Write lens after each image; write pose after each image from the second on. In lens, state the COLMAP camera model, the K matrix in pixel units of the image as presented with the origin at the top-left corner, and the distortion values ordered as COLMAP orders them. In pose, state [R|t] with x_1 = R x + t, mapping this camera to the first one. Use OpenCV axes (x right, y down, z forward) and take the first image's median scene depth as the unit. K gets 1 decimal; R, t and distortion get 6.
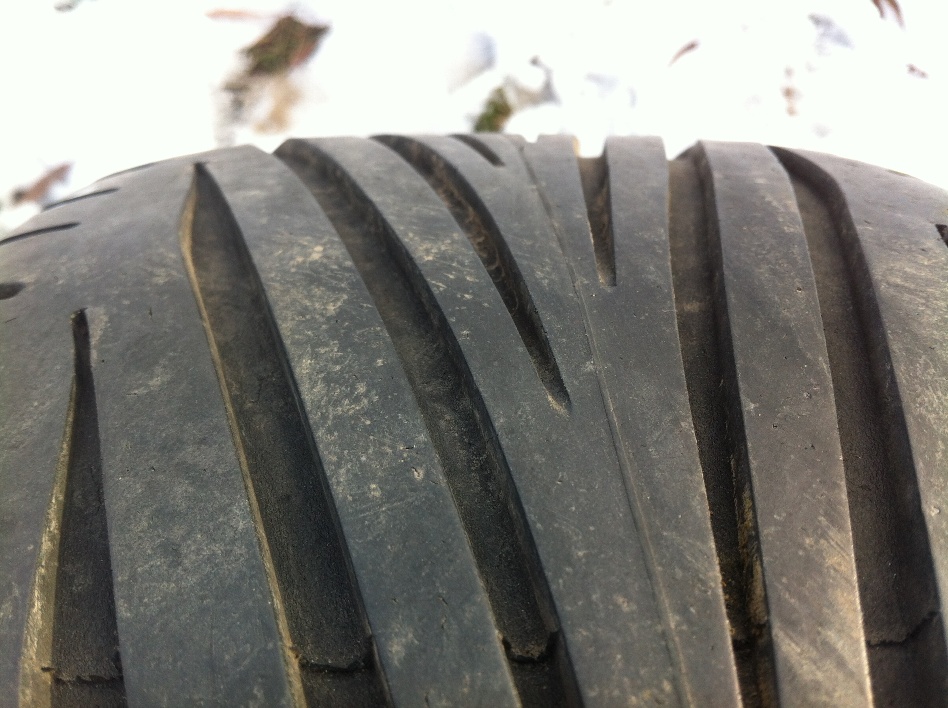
lens RADIAL K [[948.0, 0, 474.0], [0, 948.0, 354.0], [0, 0, 1]] dist [0.072978, -0.346090]
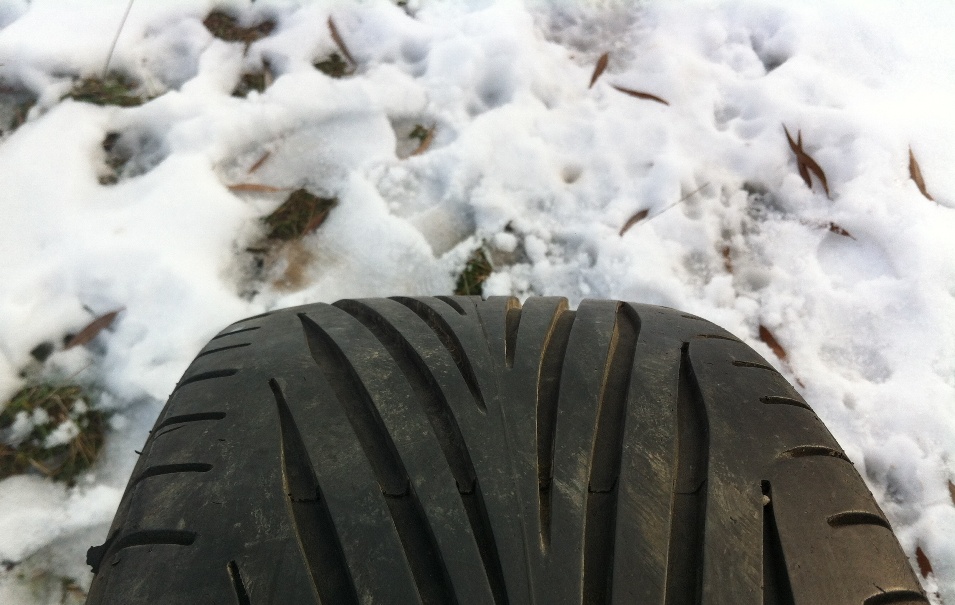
lens RADIAL K [[981.2, 0, 477.5], [0, 981.2, 302.5], [0, 0, 1]] dist [0.002416, 0.000153]
pose [[0.999876, -0.002040, 0.015641, 0.033986], [0.005204, 0.978745, -0.205017, 0.260515], [-0.014890, 0.205073, 0.978633, -1.334891]]
